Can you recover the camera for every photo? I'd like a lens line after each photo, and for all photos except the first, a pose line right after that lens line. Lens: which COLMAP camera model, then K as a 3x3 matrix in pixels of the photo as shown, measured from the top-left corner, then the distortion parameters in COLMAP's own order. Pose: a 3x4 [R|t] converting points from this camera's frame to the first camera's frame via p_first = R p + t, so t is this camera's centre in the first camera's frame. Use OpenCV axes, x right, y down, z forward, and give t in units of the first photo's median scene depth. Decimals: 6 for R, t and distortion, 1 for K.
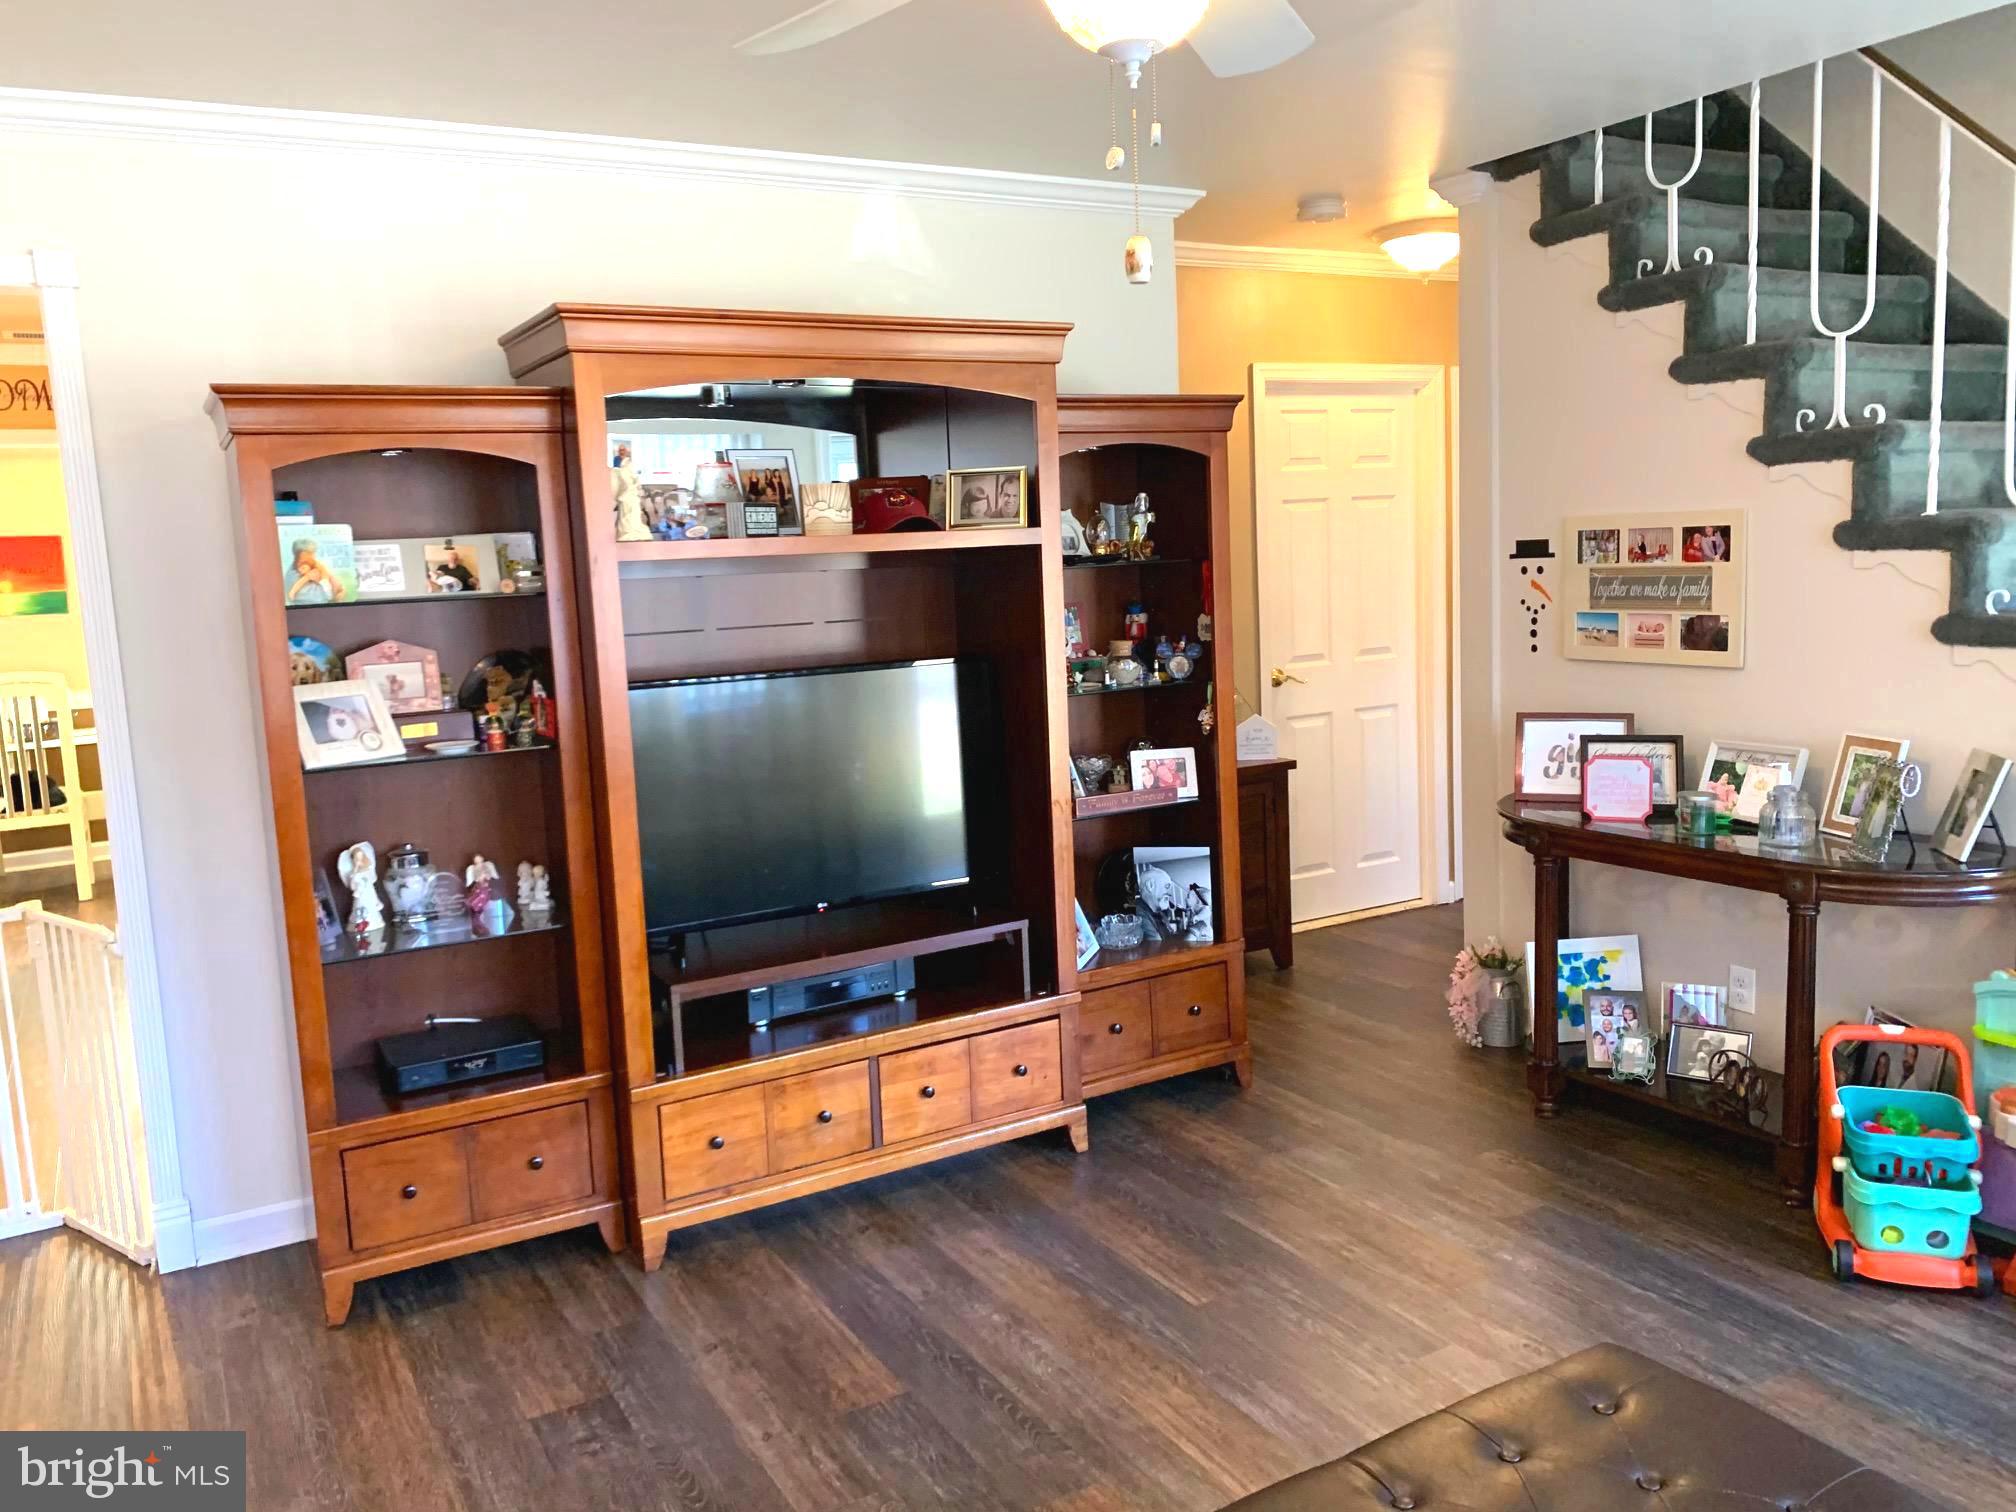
lens RADIAL K [[1532.4, 0, 975.6], [0, 1532.4, 717.2], [0, 0, 1]] dist [0.001896, 0.003776]
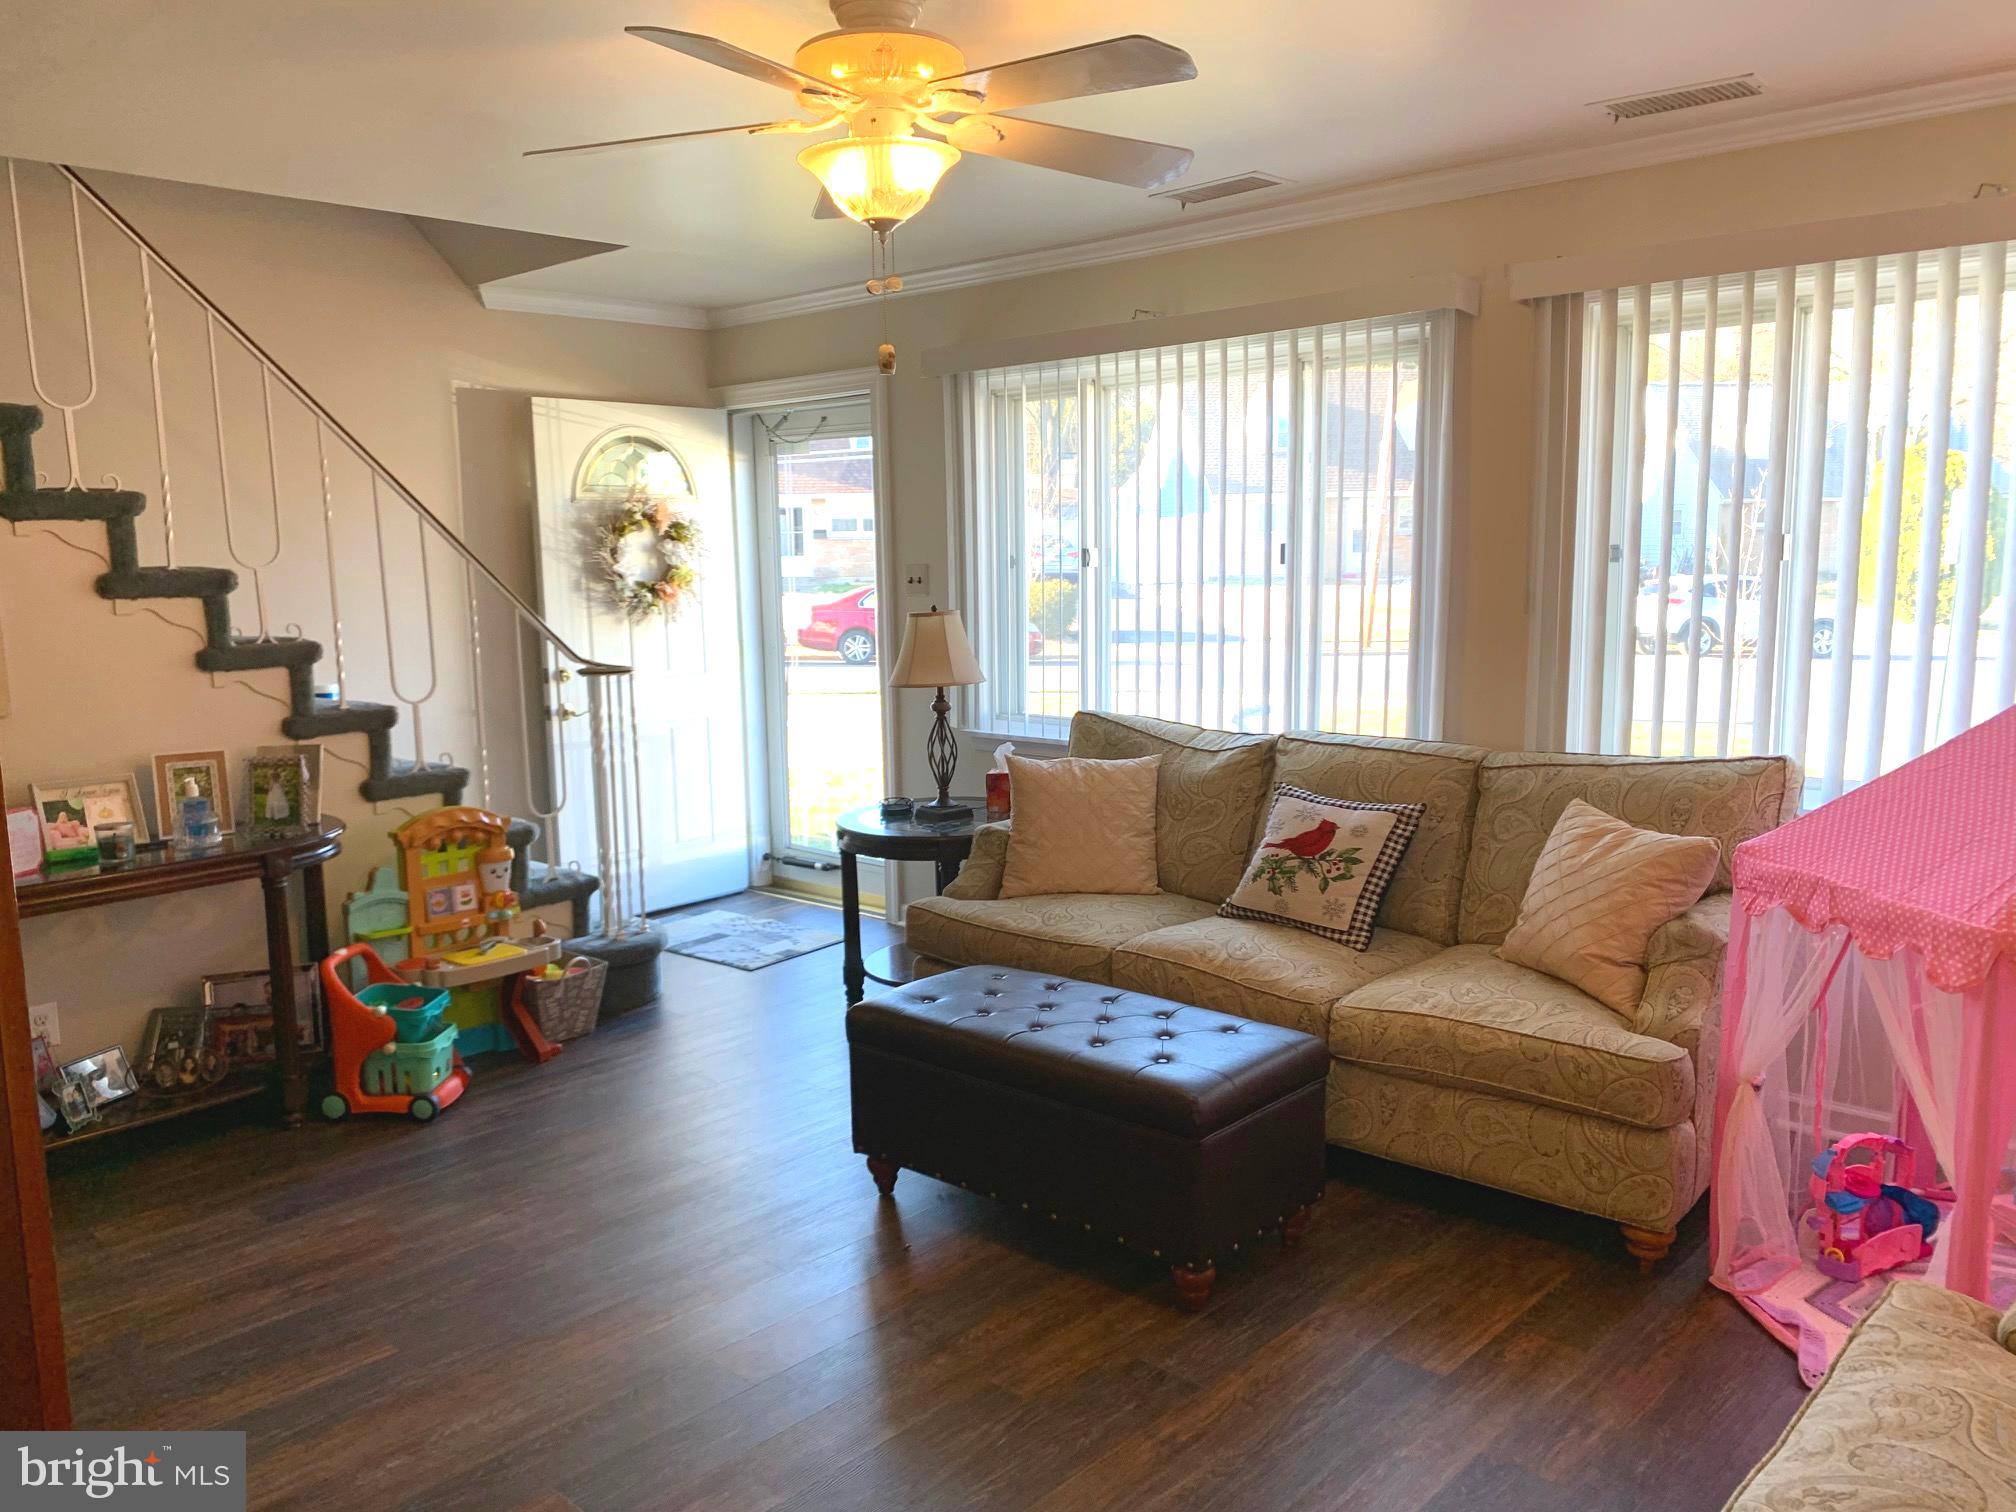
lens RADIAL K [[1549.6, 0, 1008.6], [0, 1549.6, 761.9], [0, 0, 1]] dist [0.035850, 0.003621]
pose [[-0.316813, -0.082522, 0.944891, -0.792451], [0.146626, 0.979971, 0.134749, -0.050800], [-0.937086, 0.181236, -0.298368, 0.779233]]
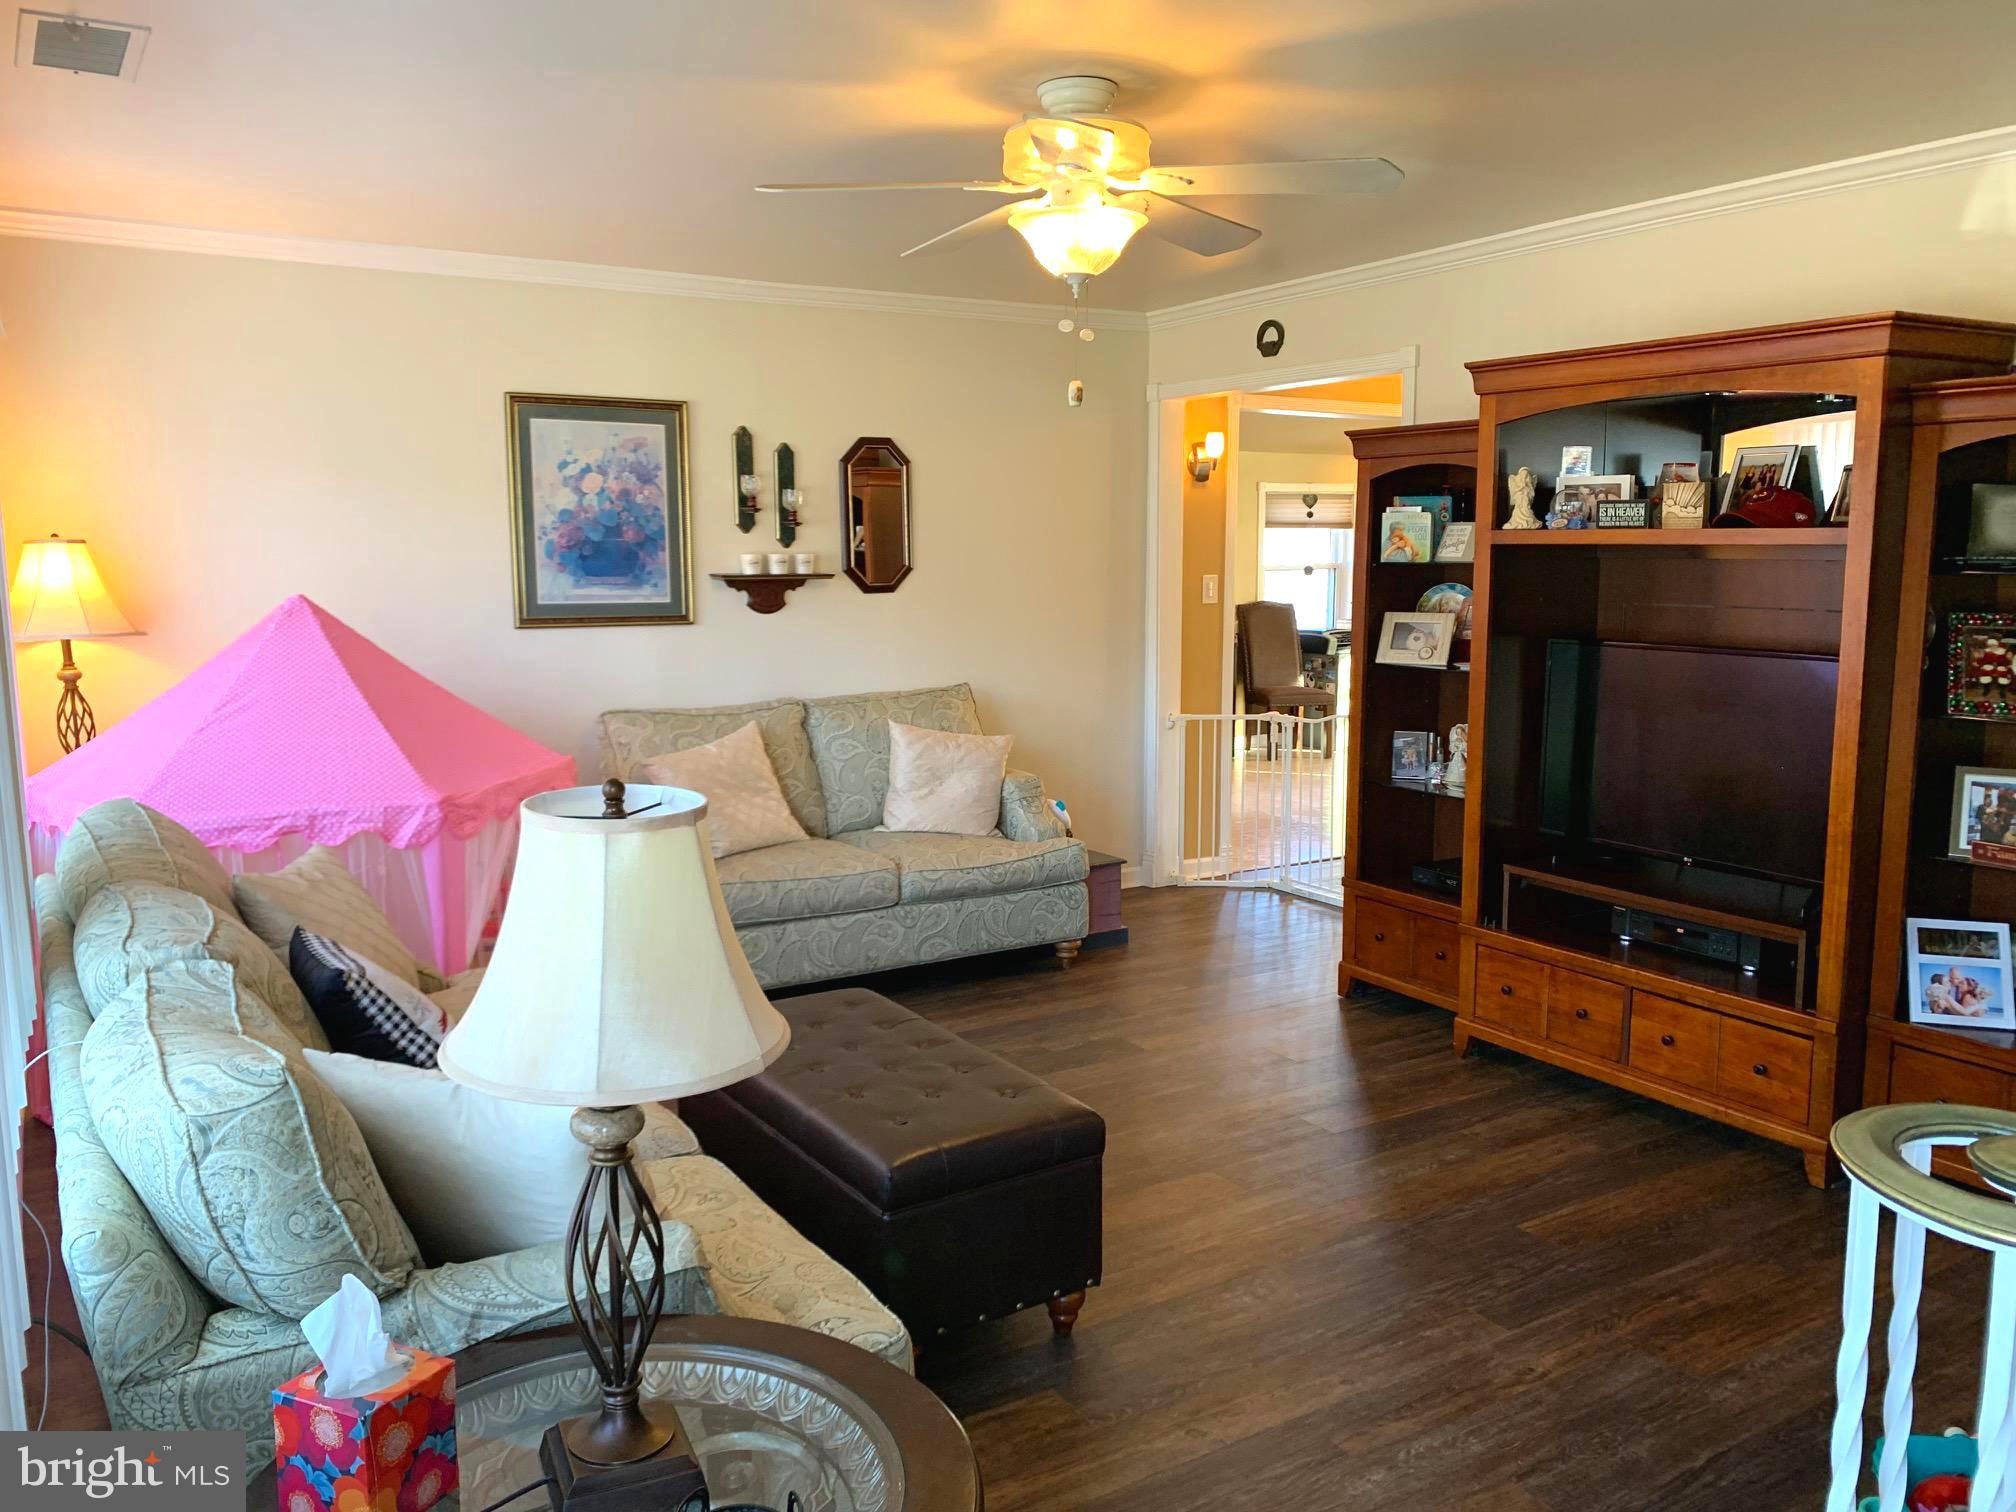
lens RADIAL K [[1526.3, 0, 1012.6], [0, 1526.3, 755.8], [0, 0, 1]] dist [0.176346, -0.267569]
pose [[0.053922, 0.185629, -0.981139, 1.073084], [-0.113299, 0.977361, 0.178688, -0.108720], [0.992097, 0.101526, 0.073733, 0.457863]]
